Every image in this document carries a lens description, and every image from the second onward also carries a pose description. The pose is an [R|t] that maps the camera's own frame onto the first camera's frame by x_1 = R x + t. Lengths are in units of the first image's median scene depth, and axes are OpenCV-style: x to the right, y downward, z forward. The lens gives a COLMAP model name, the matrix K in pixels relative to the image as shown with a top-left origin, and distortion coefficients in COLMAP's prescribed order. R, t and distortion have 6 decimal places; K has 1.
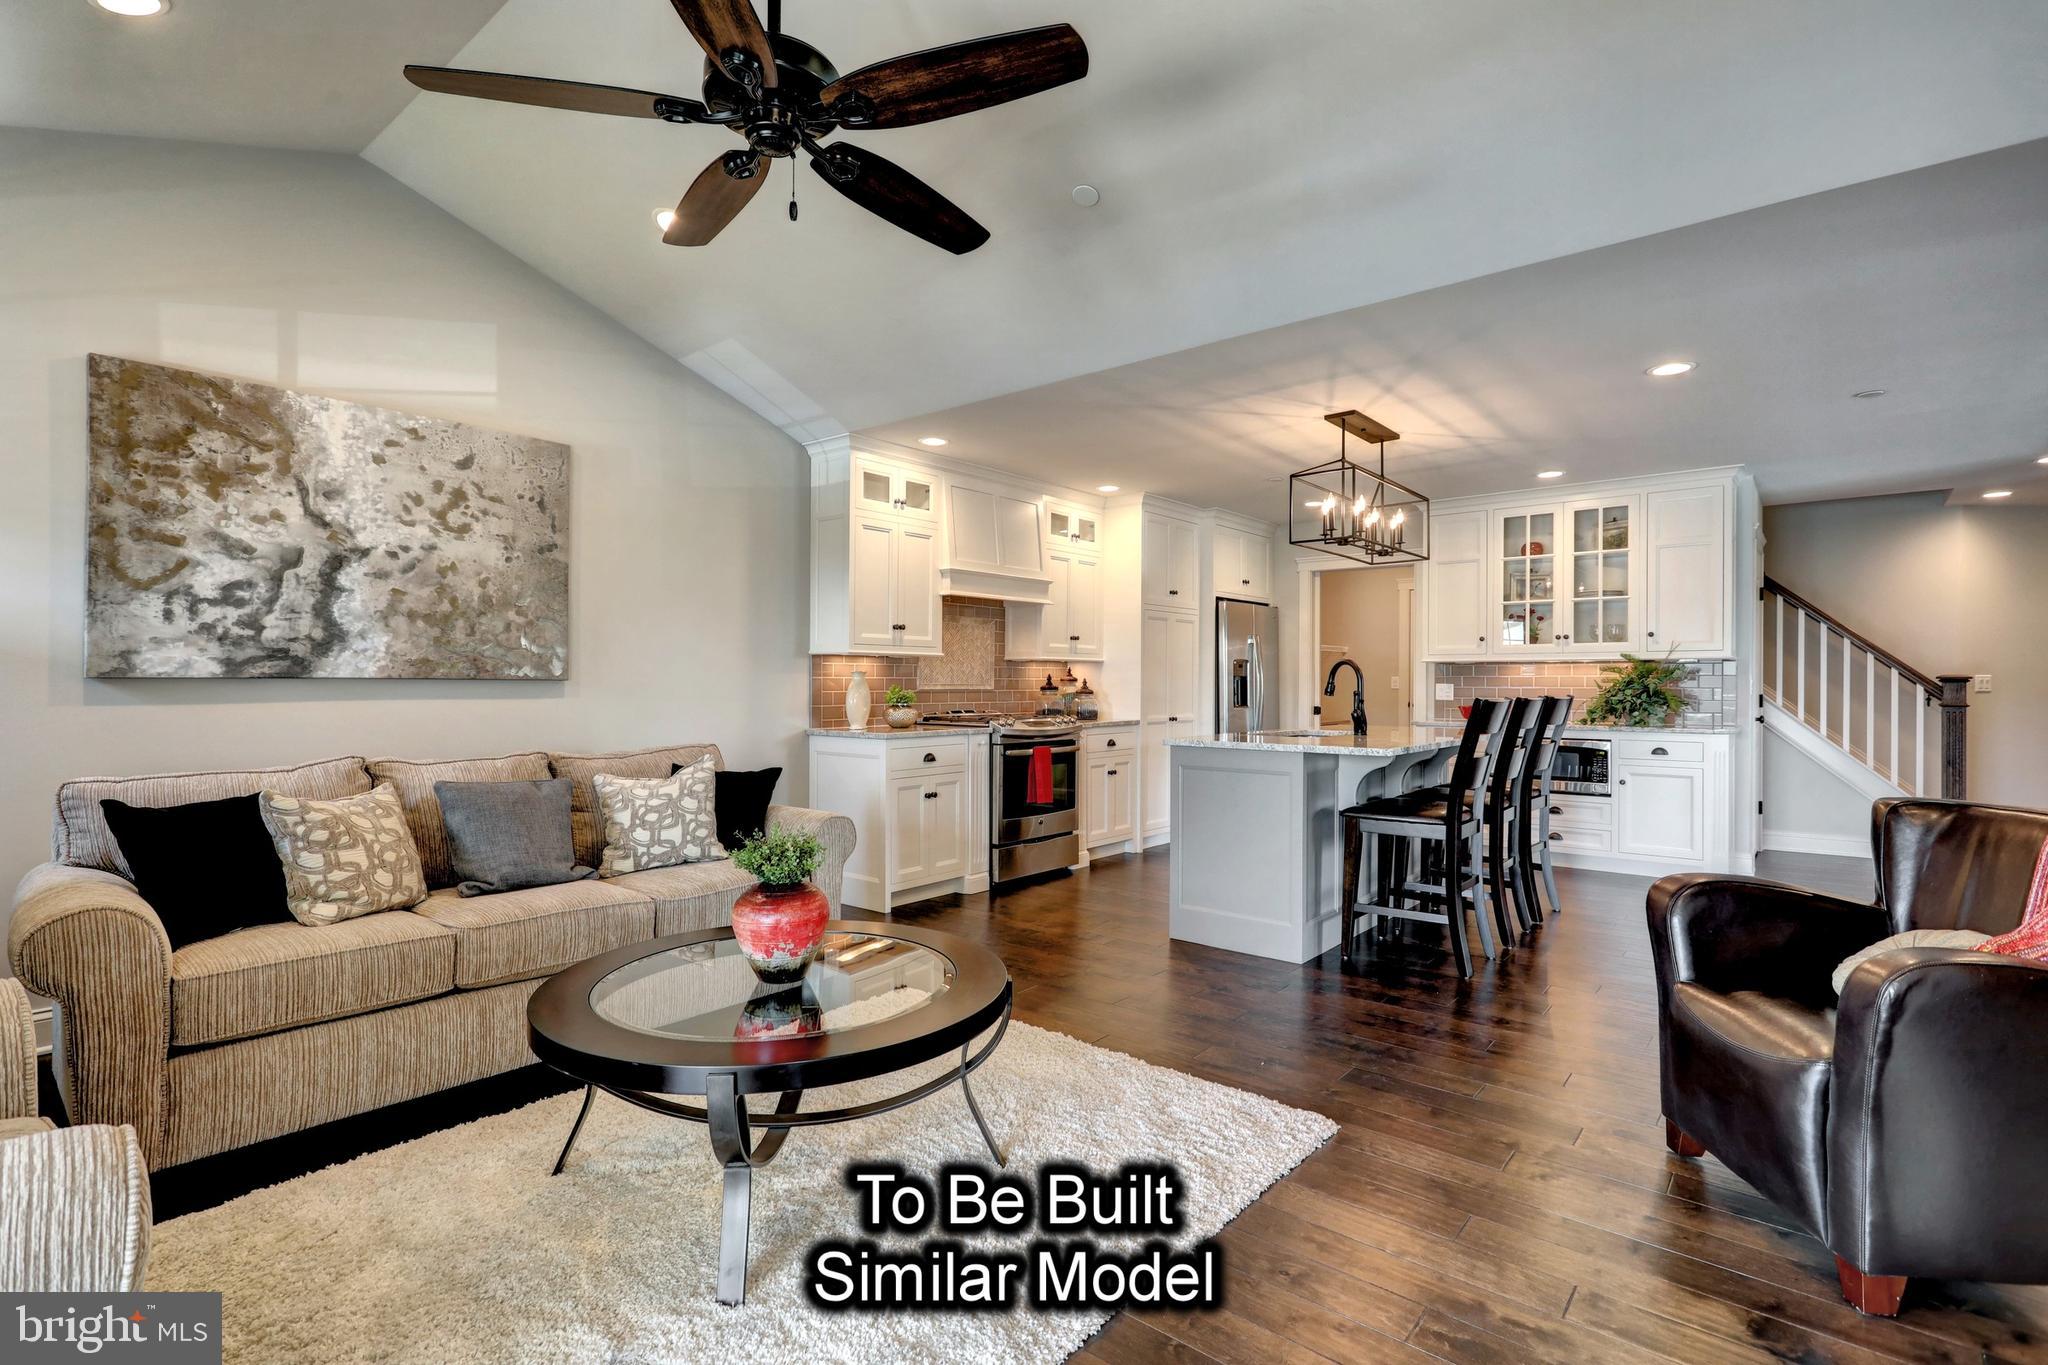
lens RADIAL K [[969.8, 0, 1015.8], [0, 969.8, 684.1], [0, 0, 1]] dist [-0.002210, 0.003829]
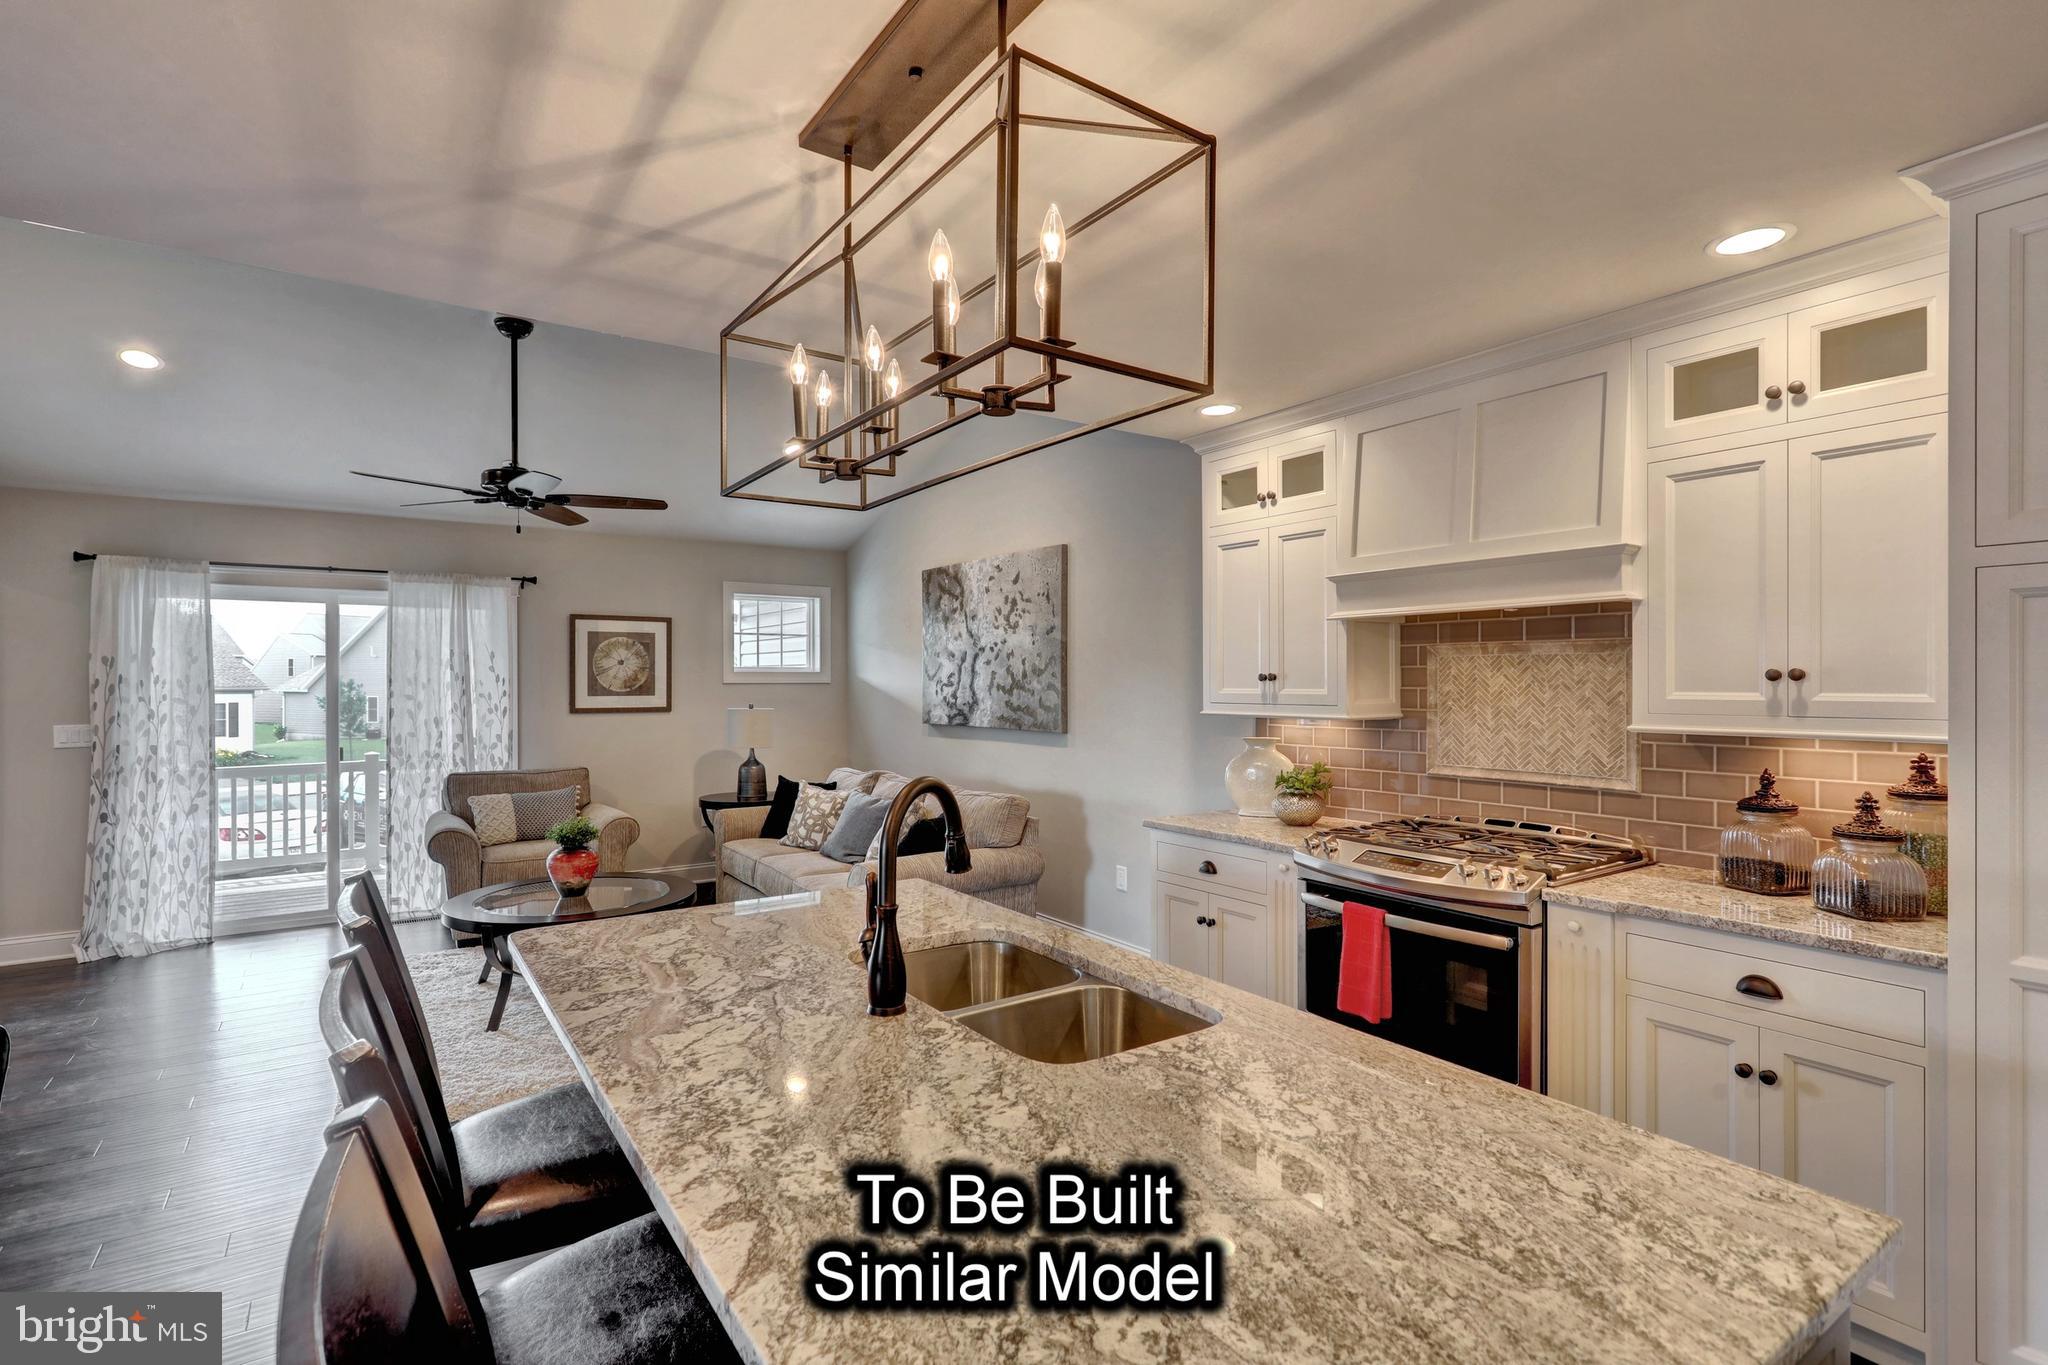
lens RADIAL K [[969.8, 0, 1011.7], [0, 969.8, 682.0], [0, 0, 1]] dist [-0.002210, 0.003829]
pose [[-0.269845, -0.001445, -0.962903, 0.558519], [-0.000902, 0.999999, -0.001248, -0.050868], [0.962903, 0.000532, -0.269846, 0.946204]]
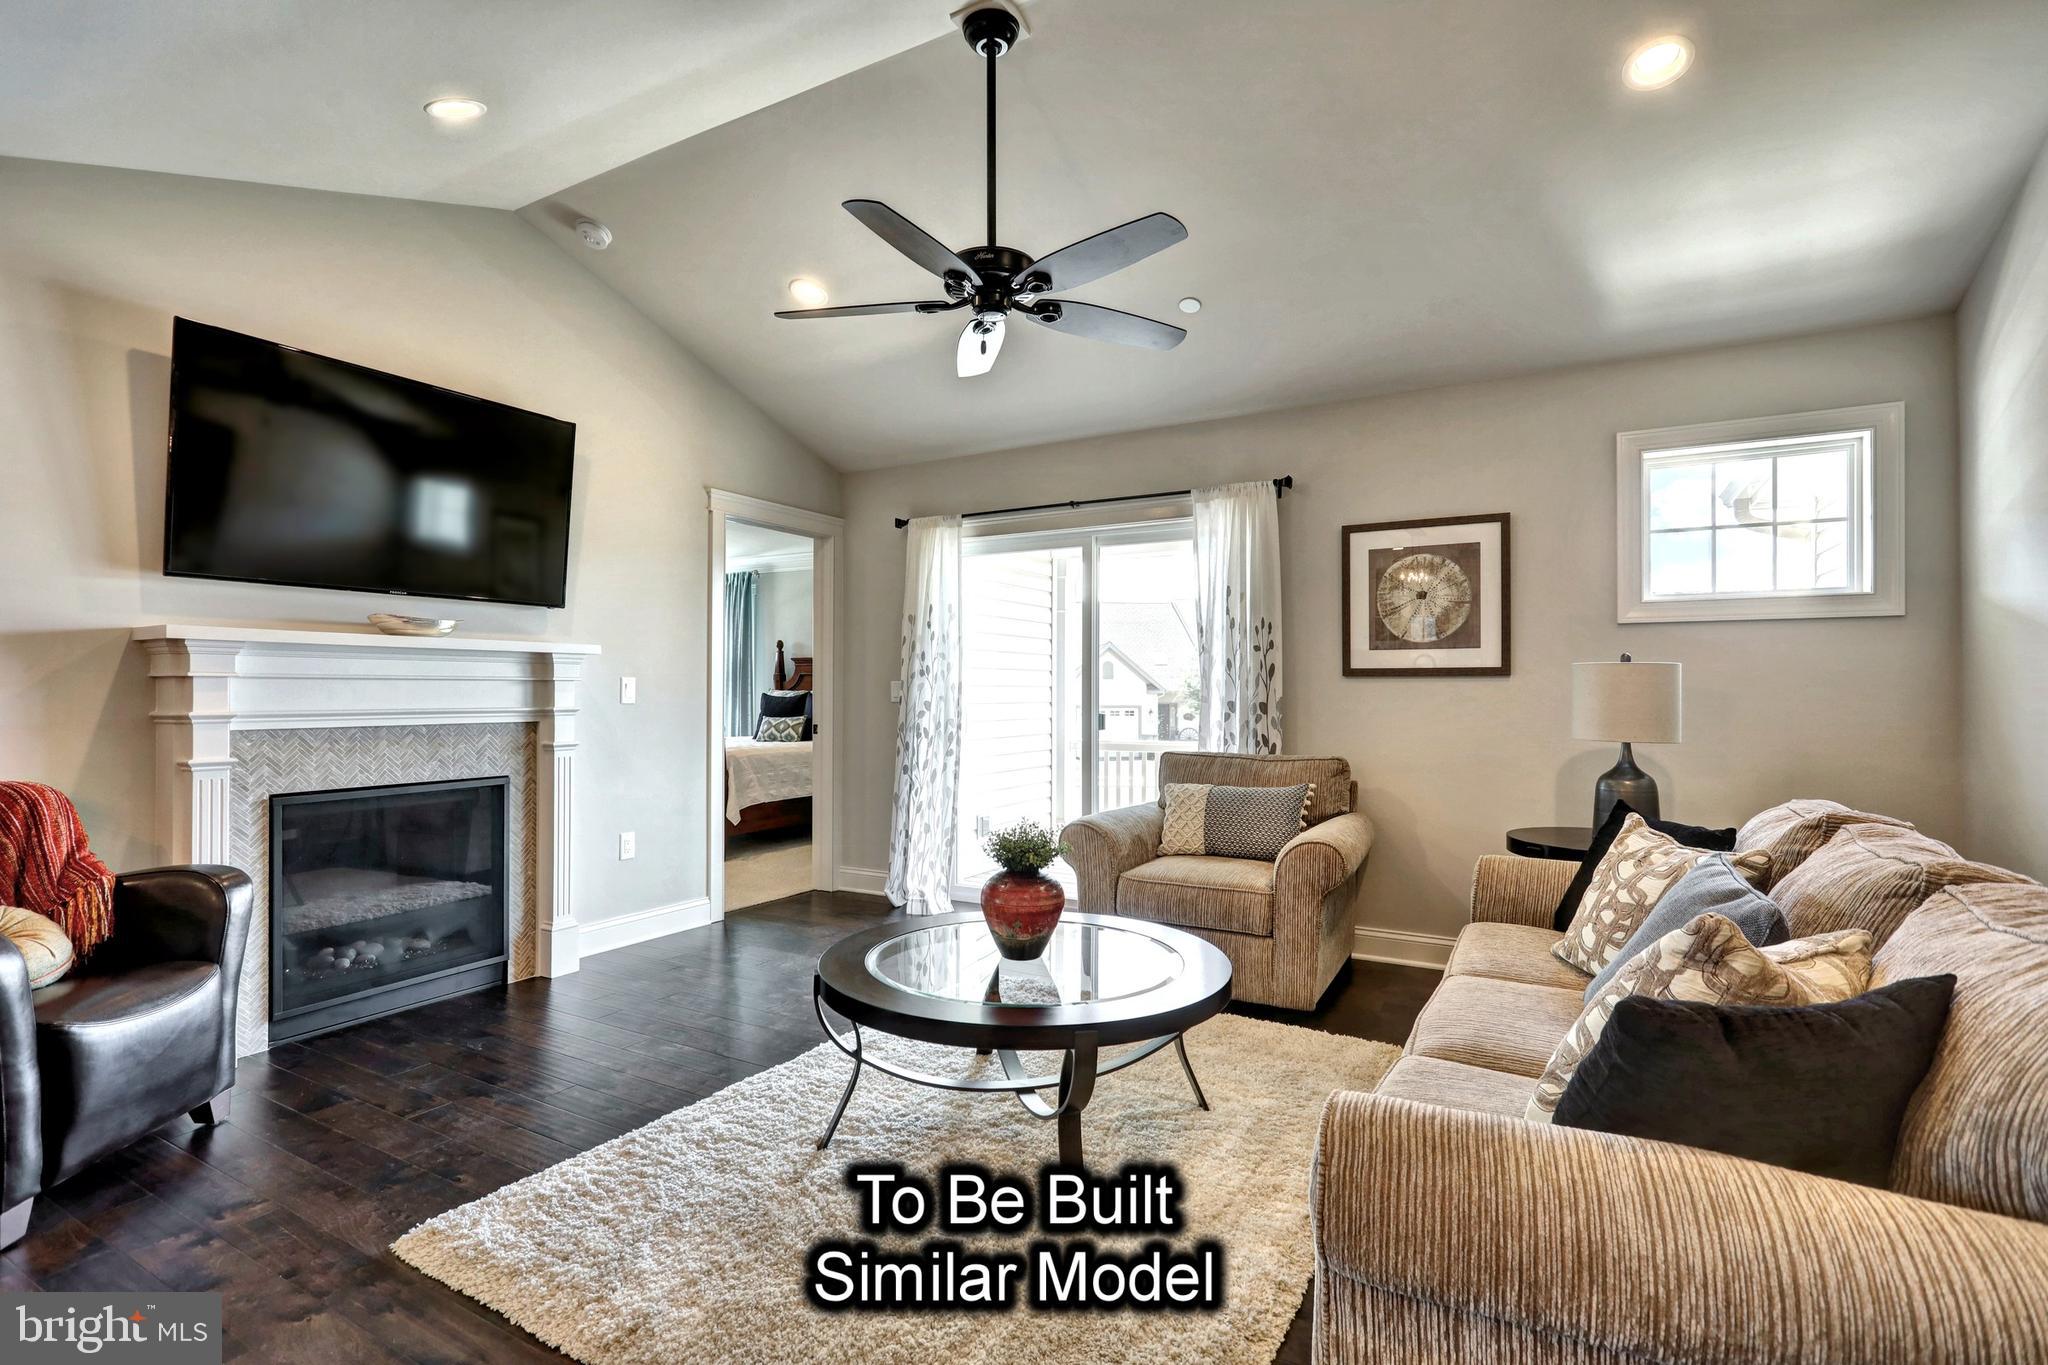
lens RADIAL K [[969.8, 0, 1015.5], [0, 969.8, 683.7], [0, 0, 1]] dist [-0.002210, 0.003829]
pose [[-0.984297, -0.007746, -0.176350, -0.016884], [-0.006400, 0.999946, -0.008201, -0.001187], [0.176404, -0.006943, -0.984293, 0.834768]]
